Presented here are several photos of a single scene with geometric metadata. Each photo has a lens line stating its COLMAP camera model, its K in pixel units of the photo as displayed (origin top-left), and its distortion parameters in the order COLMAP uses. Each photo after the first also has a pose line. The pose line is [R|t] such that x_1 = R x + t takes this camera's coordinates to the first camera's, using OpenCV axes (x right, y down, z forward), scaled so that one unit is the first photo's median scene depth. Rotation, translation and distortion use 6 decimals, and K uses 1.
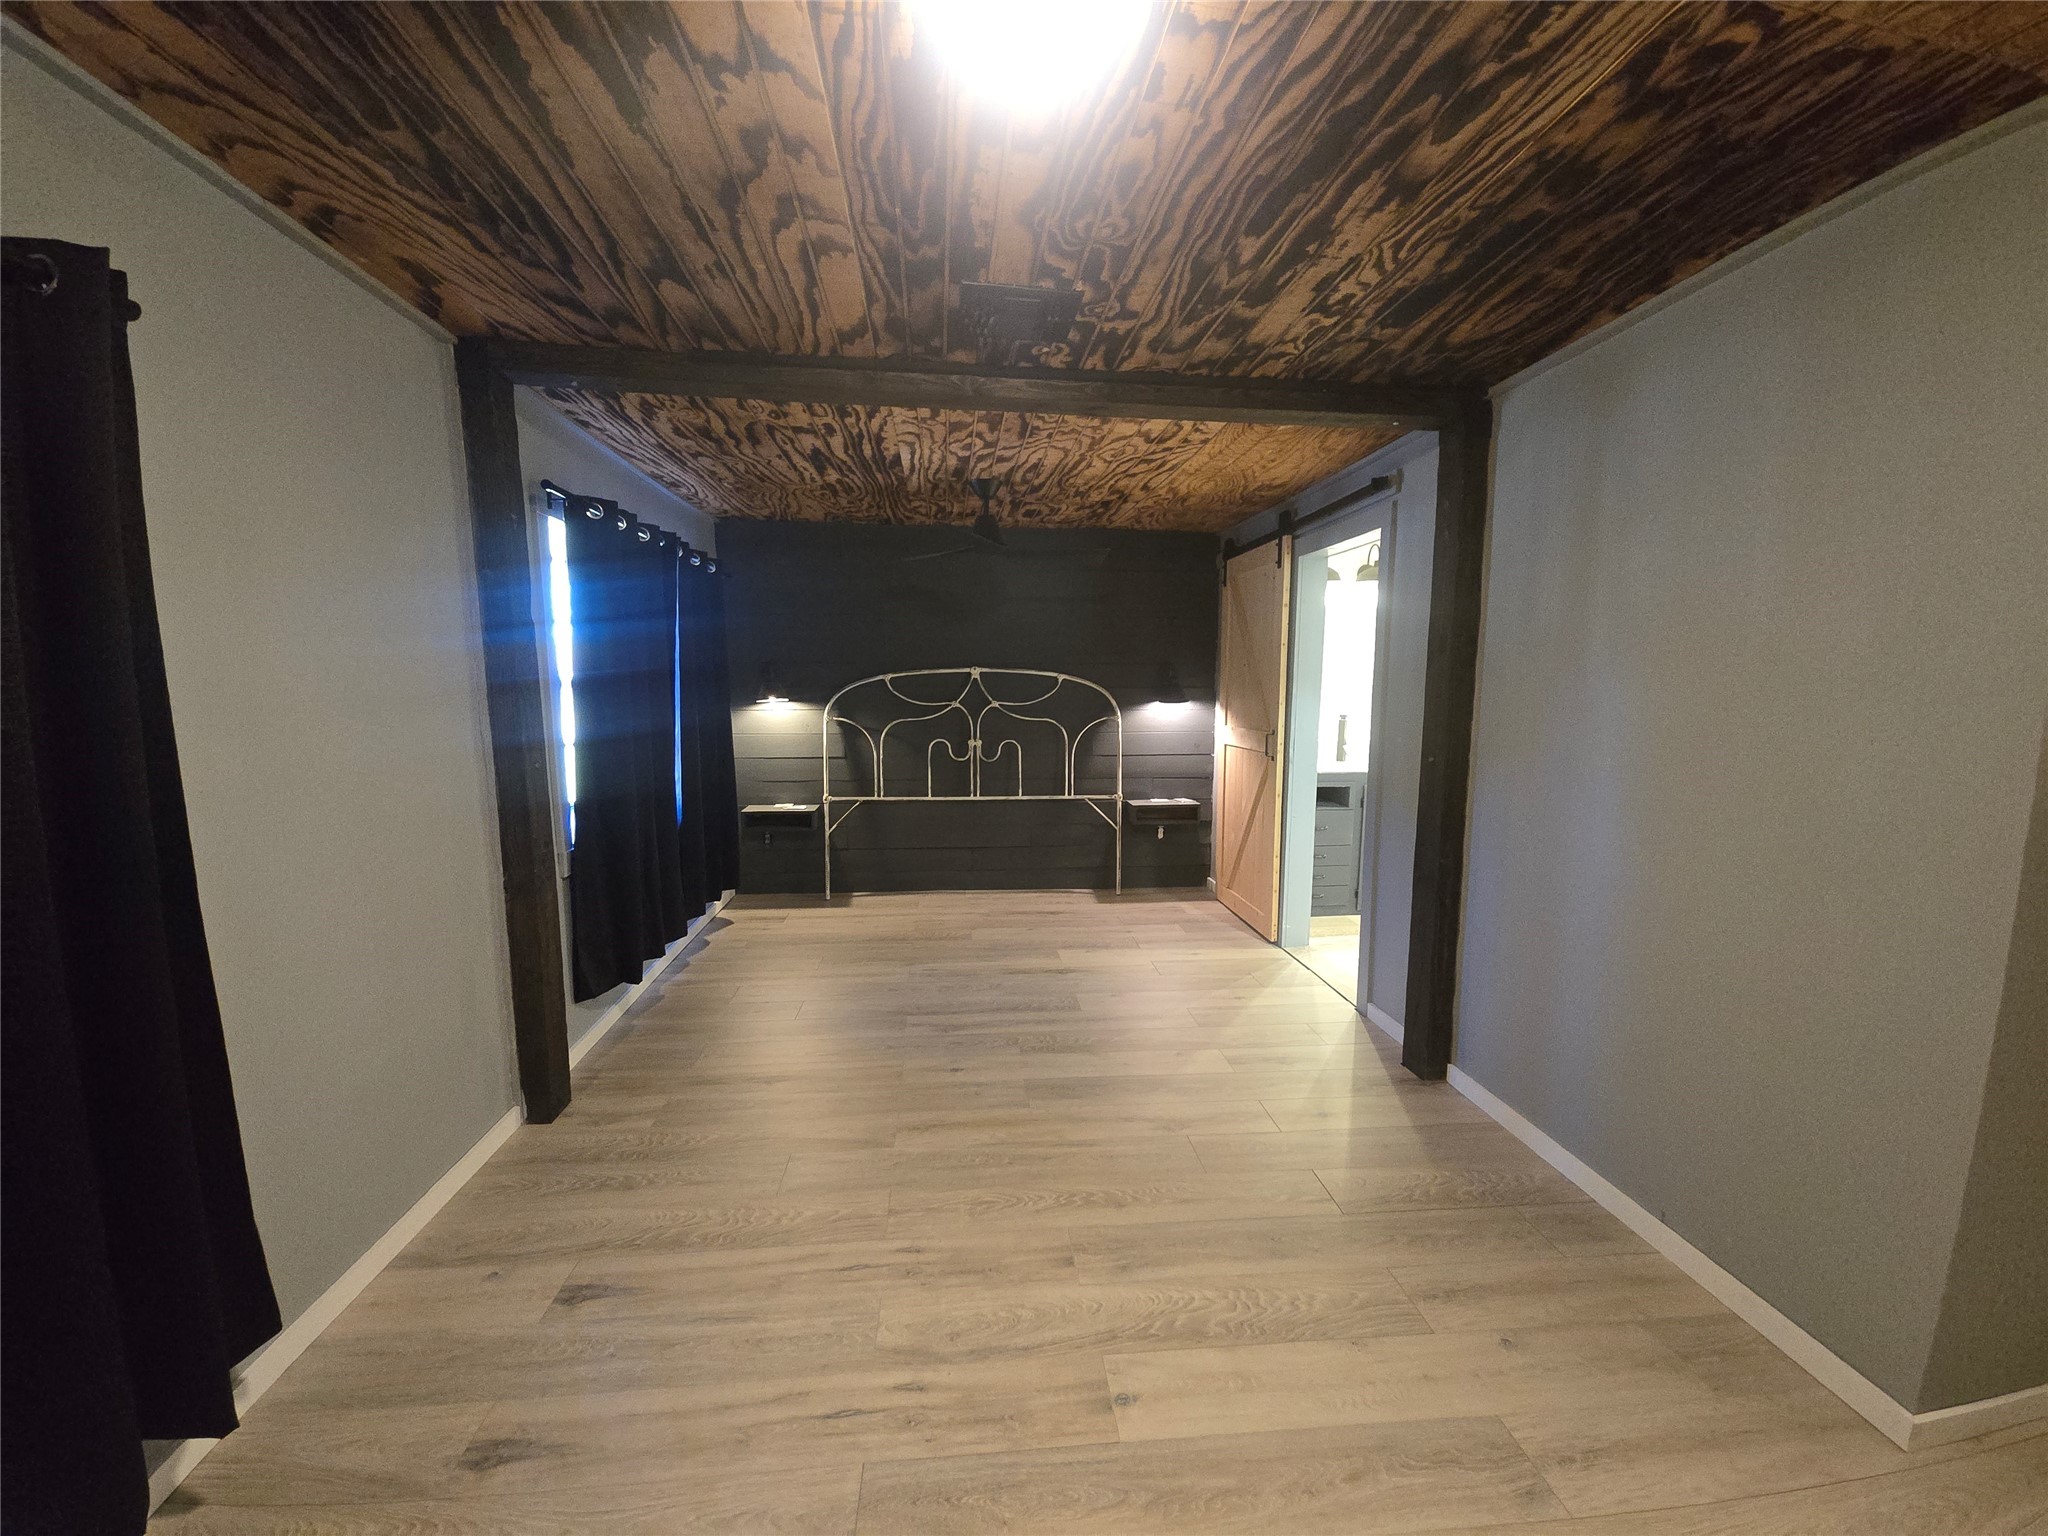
lens RADIAL K [[833.3, 0, 1018.4], [0, 833.3, 780.0], [0, 0, 1]] dist [0.004567, -0.004306]
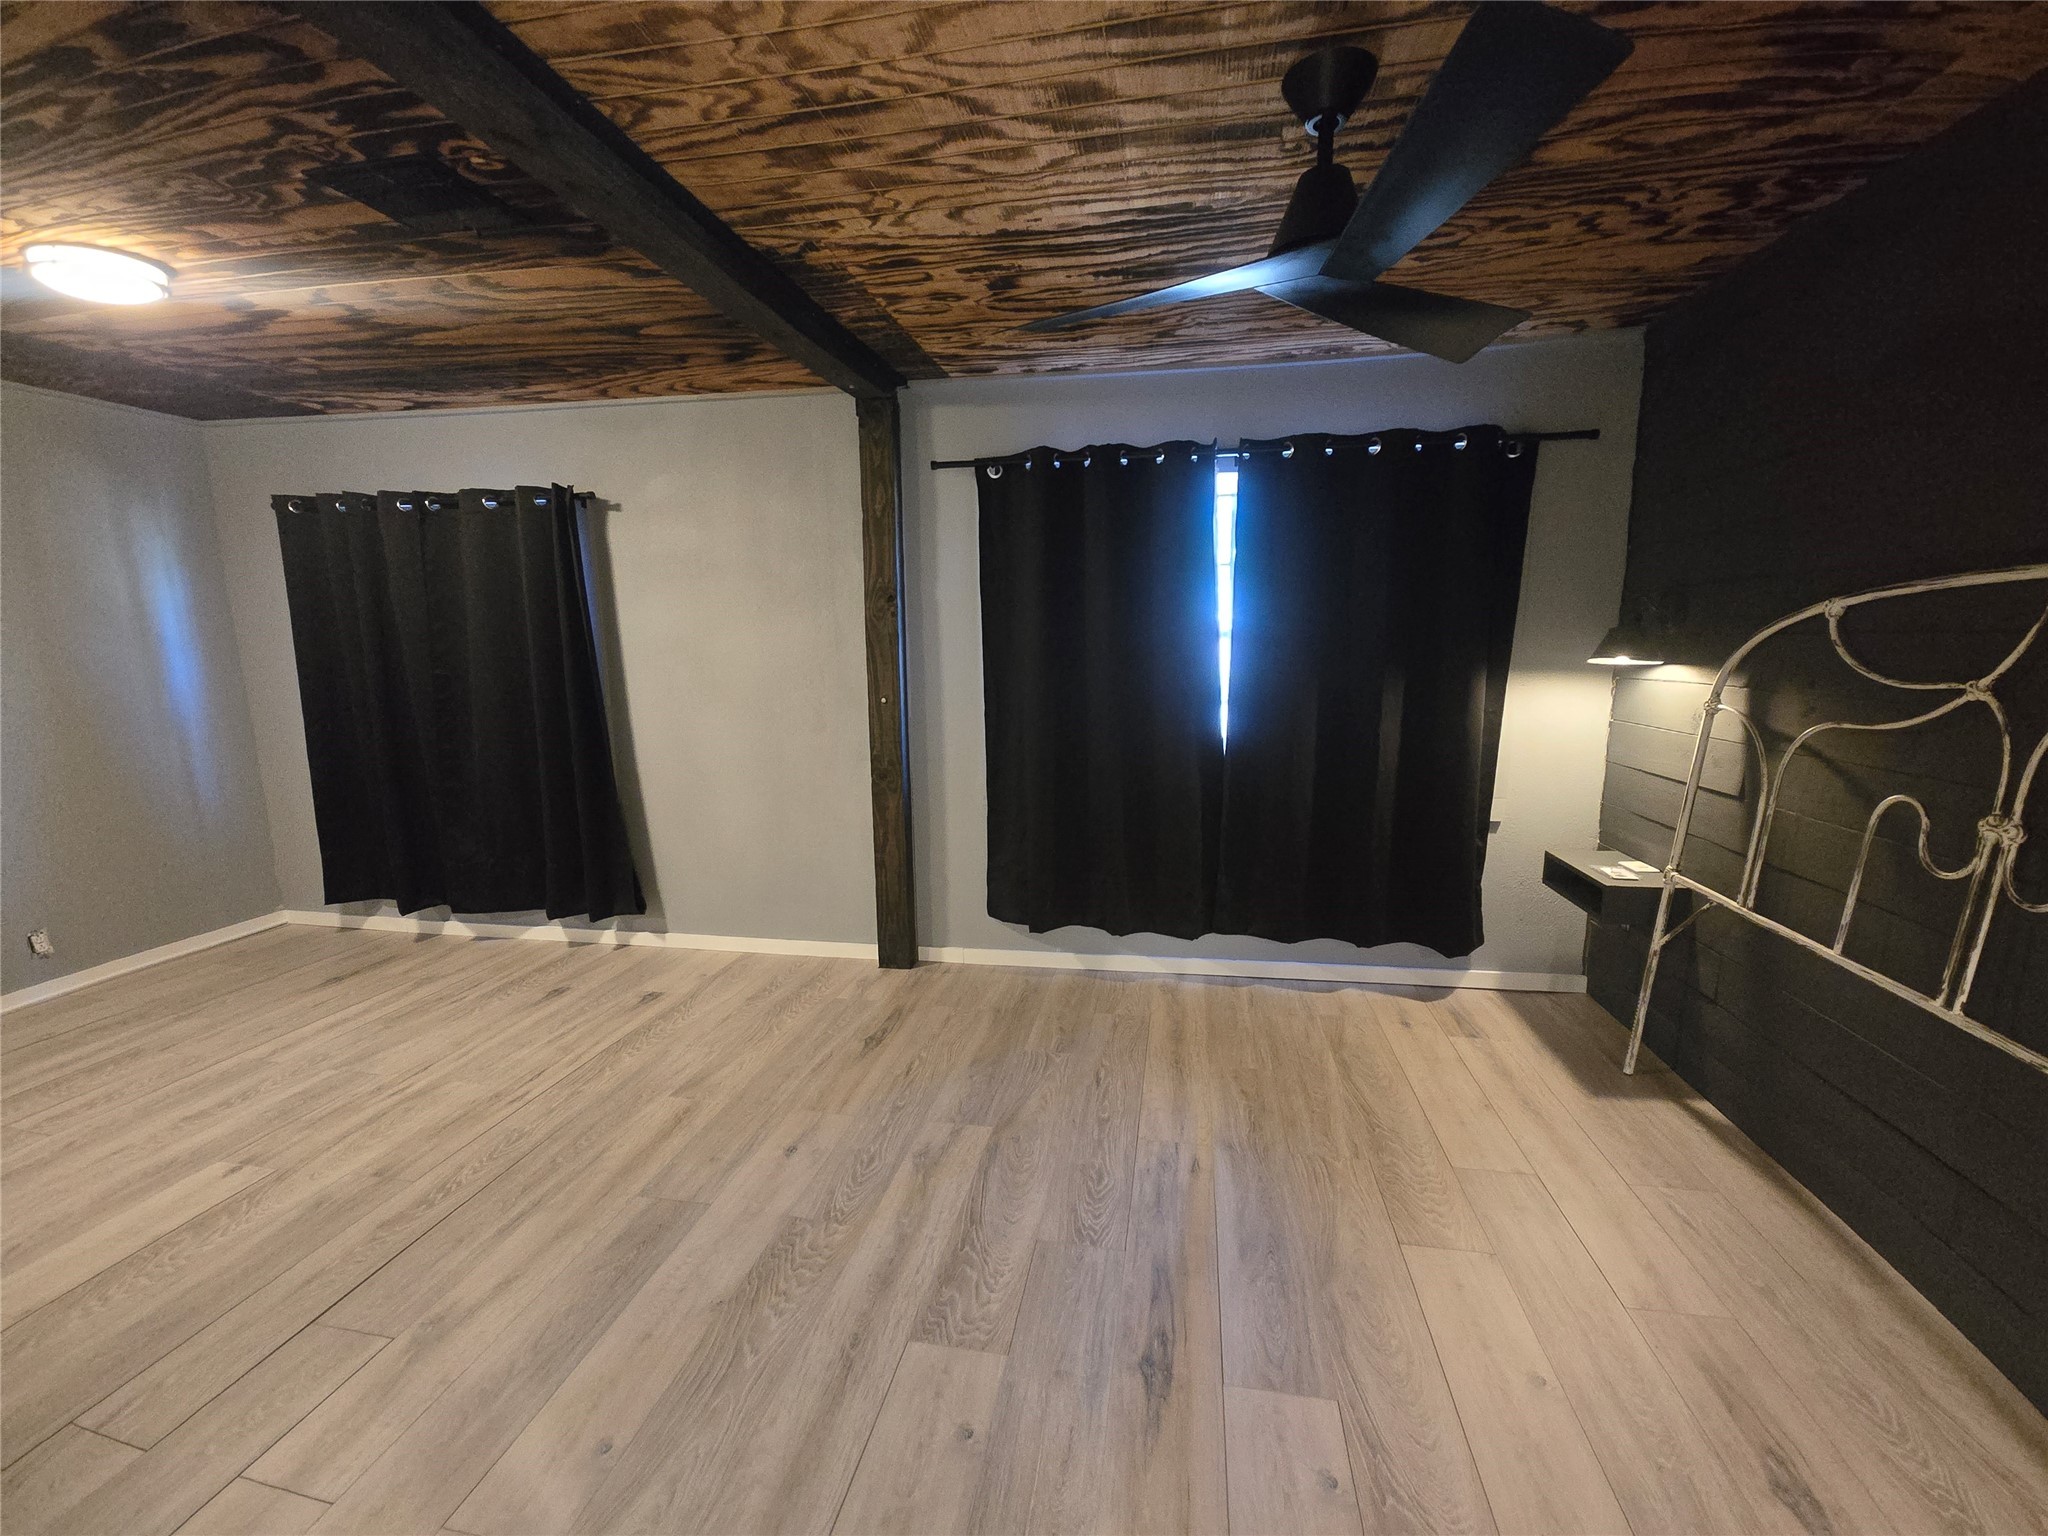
lens RADIAL K [[833.3, 0, 1039.2], [0, 833.3, 779.0], [0, 0, 1]] dist [0.004567, -0.004306]
pose [[-0.255446, 0.158527, -0.953738, 0.329726], [-0.104960, 0.976088, 0.190354, -0.090251], [0.961109, 0.148730, -0.232699, 0.832488]]
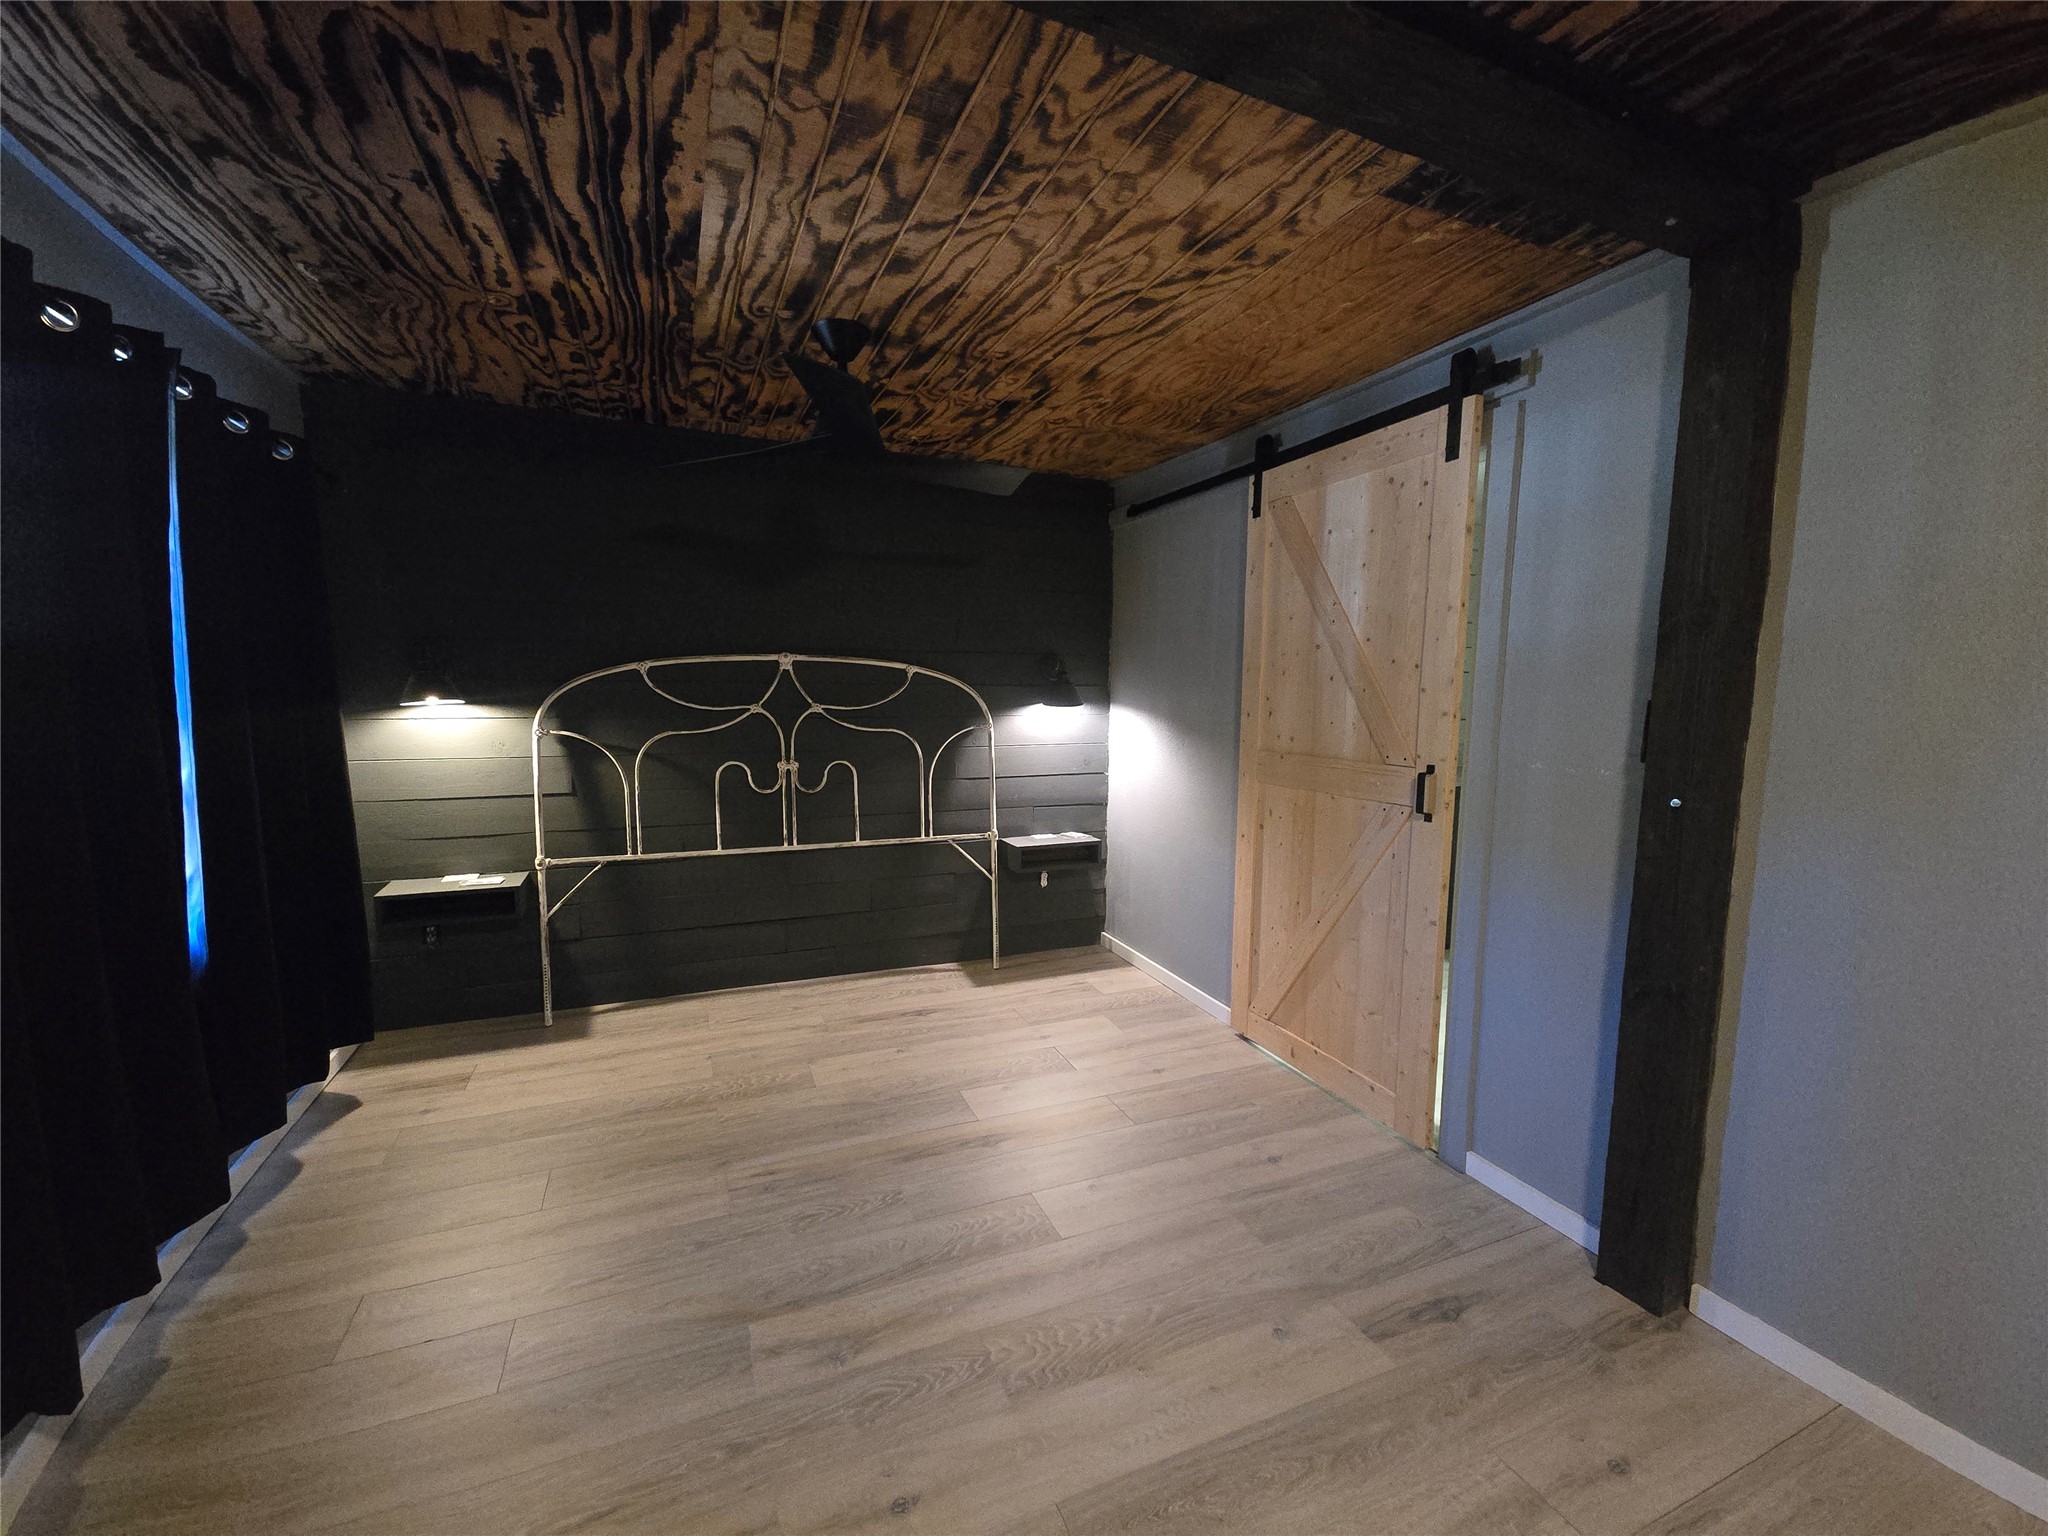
lens RADIAL K [[833.3, 0, 1024.7], [0, 833.3, 781.6], [0, 0, 1]] dist [0.004567, -0.004306]
pose [[0.950322, -0.028388, 0.309972, -0.088116], [0.027773, 0.999594, 0.006395, -0.034075], [-0.310028, 0.002531, 0.950724, 0.334238]]
